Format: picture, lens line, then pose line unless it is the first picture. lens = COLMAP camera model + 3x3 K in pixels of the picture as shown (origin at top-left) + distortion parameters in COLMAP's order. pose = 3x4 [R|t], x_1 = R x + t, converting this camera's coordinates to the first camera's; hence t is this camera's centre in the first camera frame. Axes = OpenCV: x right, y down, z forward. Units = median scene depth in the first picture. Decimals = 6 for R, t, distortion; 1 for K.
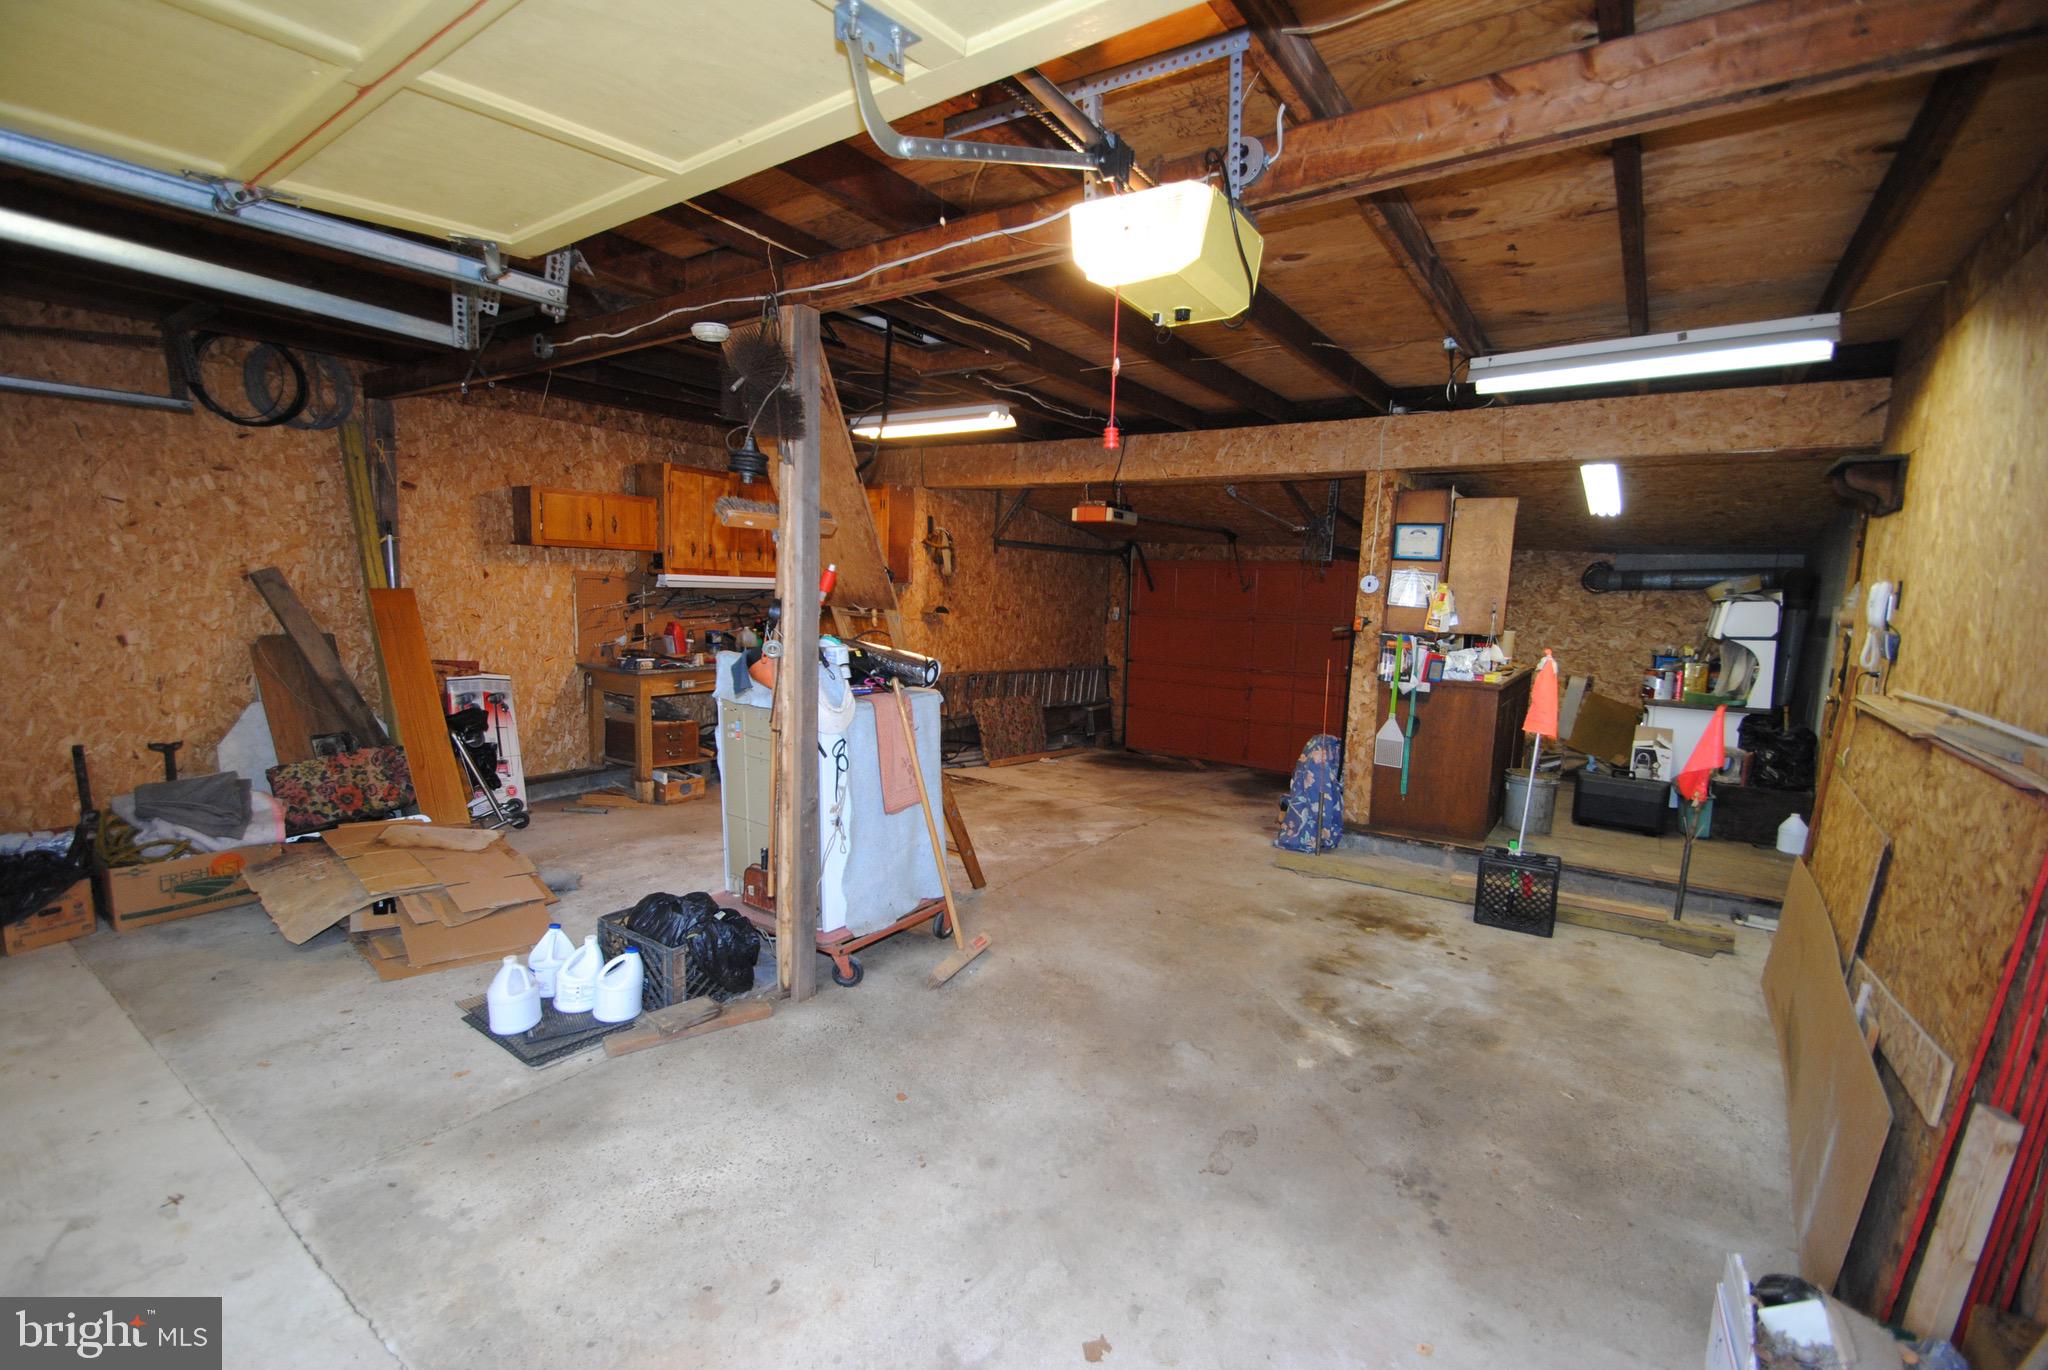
lens RADIAL K [[895.5, 0, 969.0], [0, 895.5, 693.2], [0, 0, 1]] dist [0.008980, -0.013137]
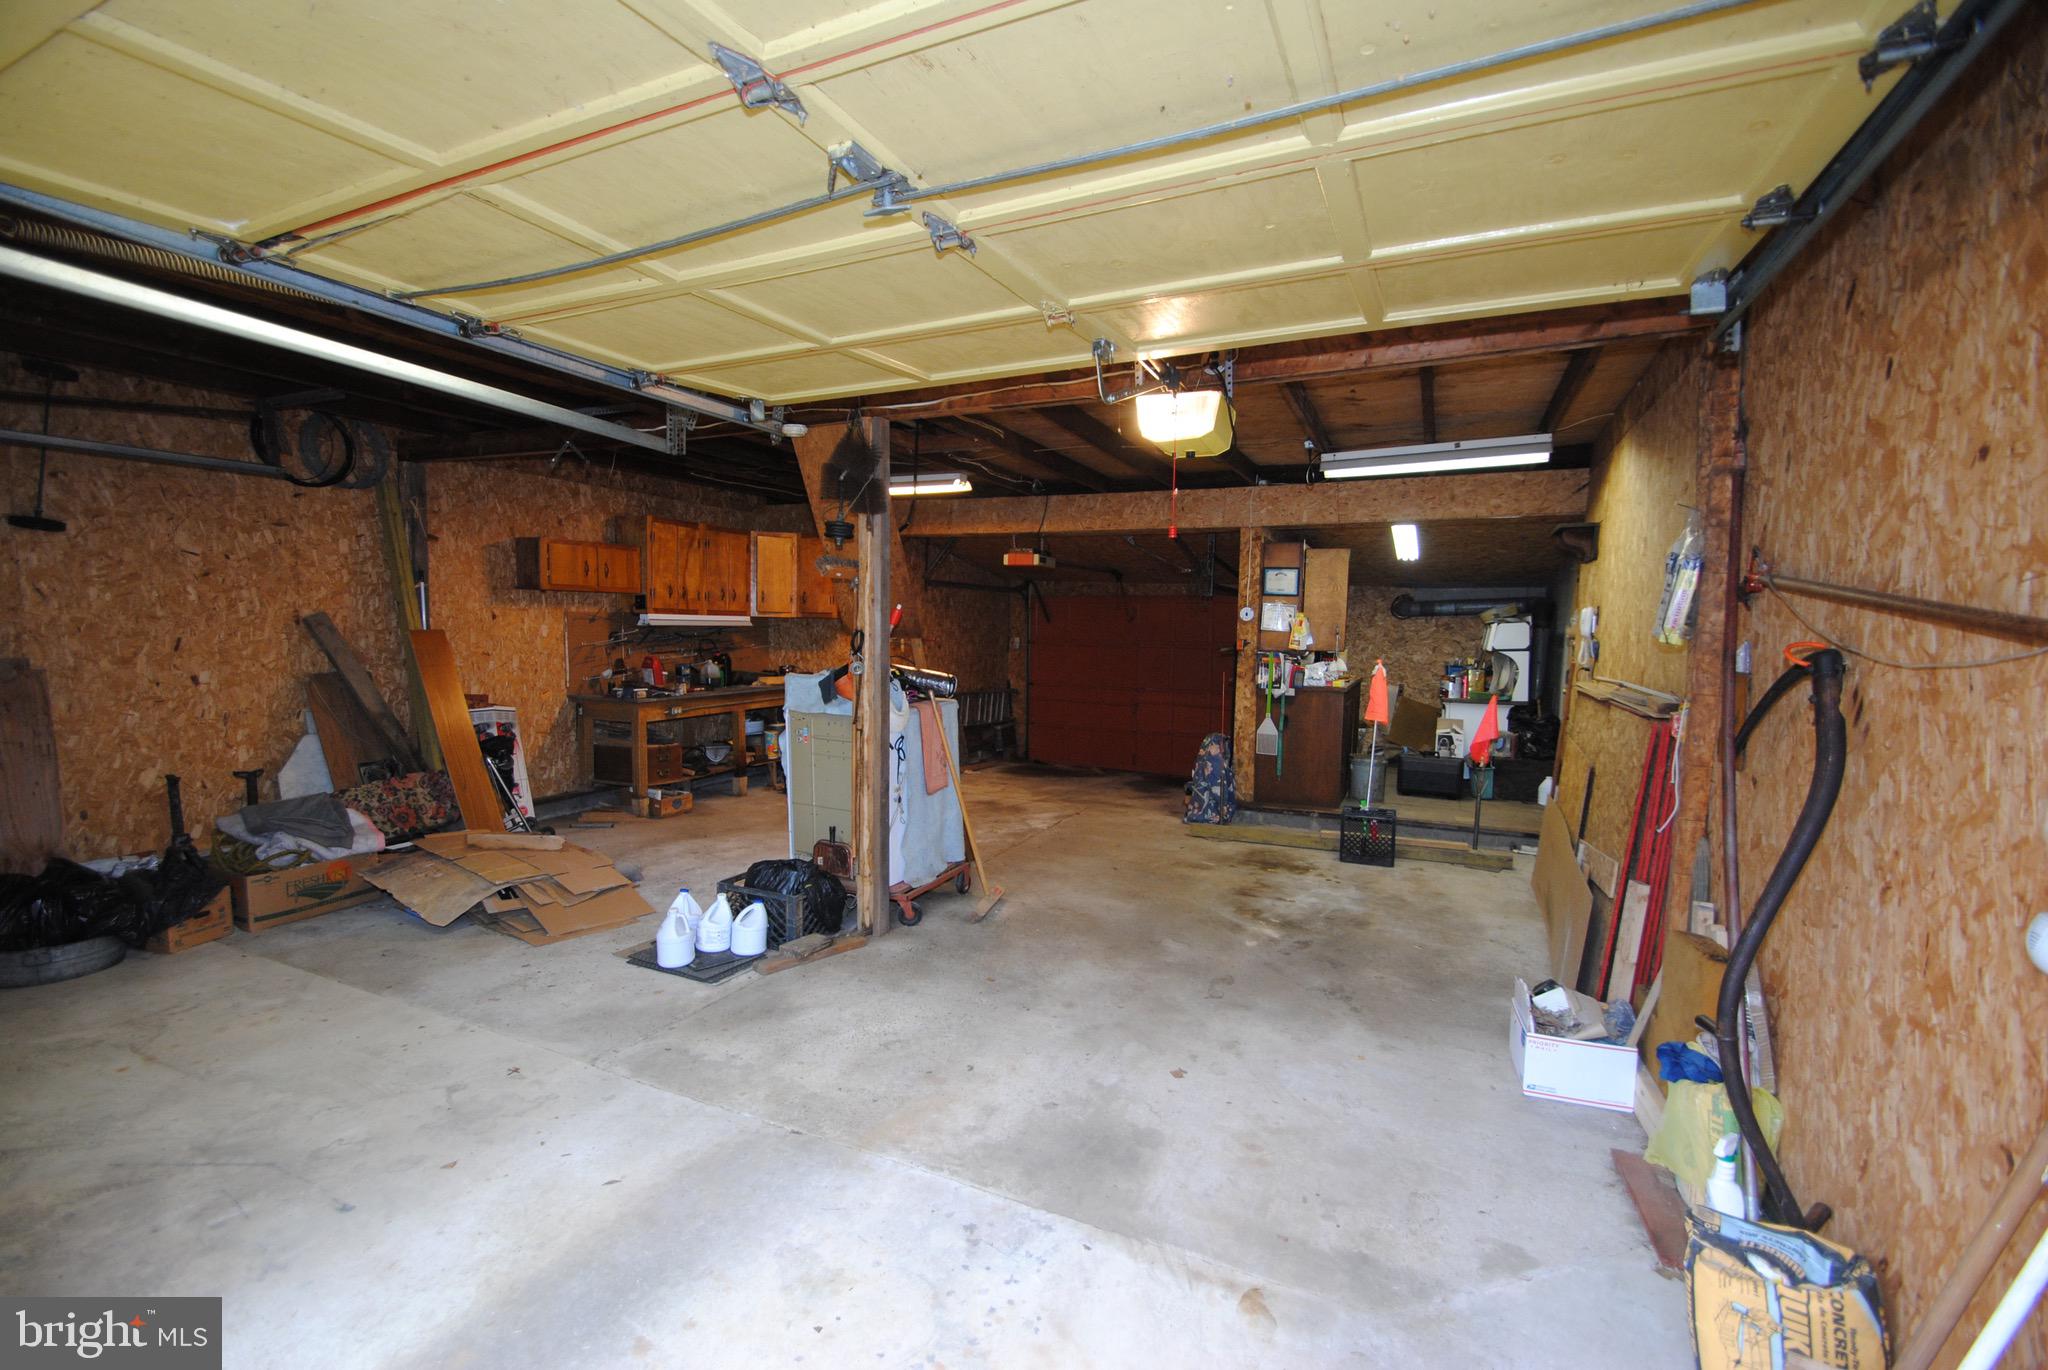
lens RADIAL K [[895.5, 0, 961.1], [0, 895.5, 691.4], [0, 0, 1]] dist [0.008980, -0.013137]
pose [[0.986664, -0.027465, 0.160435, -0.203213], [0.033976, 0.998701, -0.037978, 0.029642], [-0.159184, 0.042922, 0.986315, -0.244940]]
